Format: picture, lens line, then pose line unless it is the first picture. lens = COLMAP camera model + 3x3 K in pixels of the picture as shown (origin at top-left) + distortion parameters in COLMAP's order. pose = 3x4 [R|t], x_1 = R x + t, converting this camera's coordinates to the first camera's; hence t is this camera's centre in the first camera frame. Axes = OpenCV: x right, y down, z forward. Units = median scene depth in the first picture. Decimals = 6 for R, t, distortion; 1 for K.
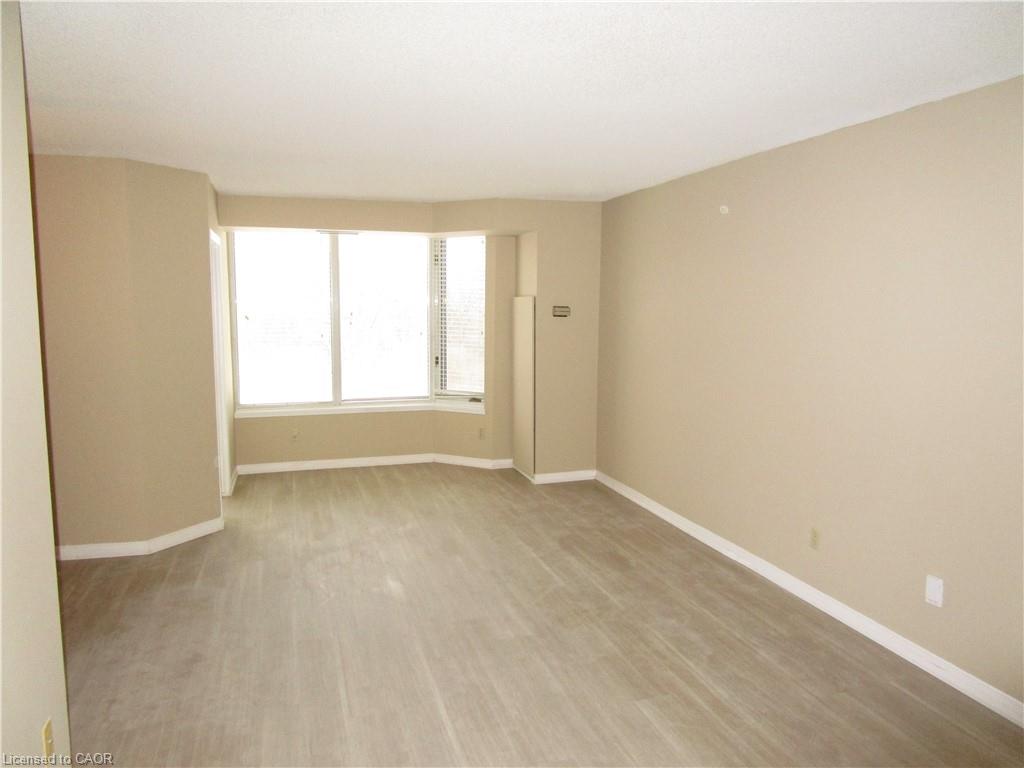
lens RADIAL K [[757.4, 0, 512.0], [0, 757.4, 384.0], [0, 0, 1]] dist [-0.004942, -0.008822]
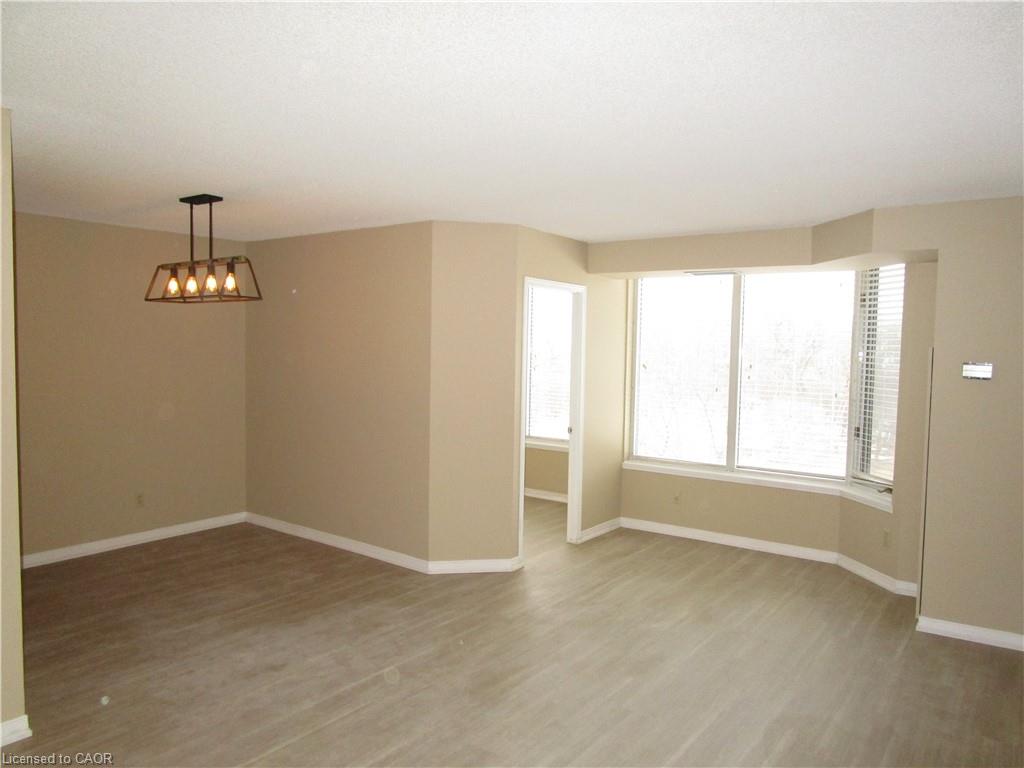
lens RADIAL K [[757.4, 0, 512.0], [0, 757.4, 384.0], [0, 0, 1]] dist [-0.004942, -0.008822]
pose [[0.614291, 0.054241, -0.787213, 0.319996], [-0.115936, 0.993012, -0.022048, -0.025253], [0.780516, 0.104810, 0.616286, 0.298420]]
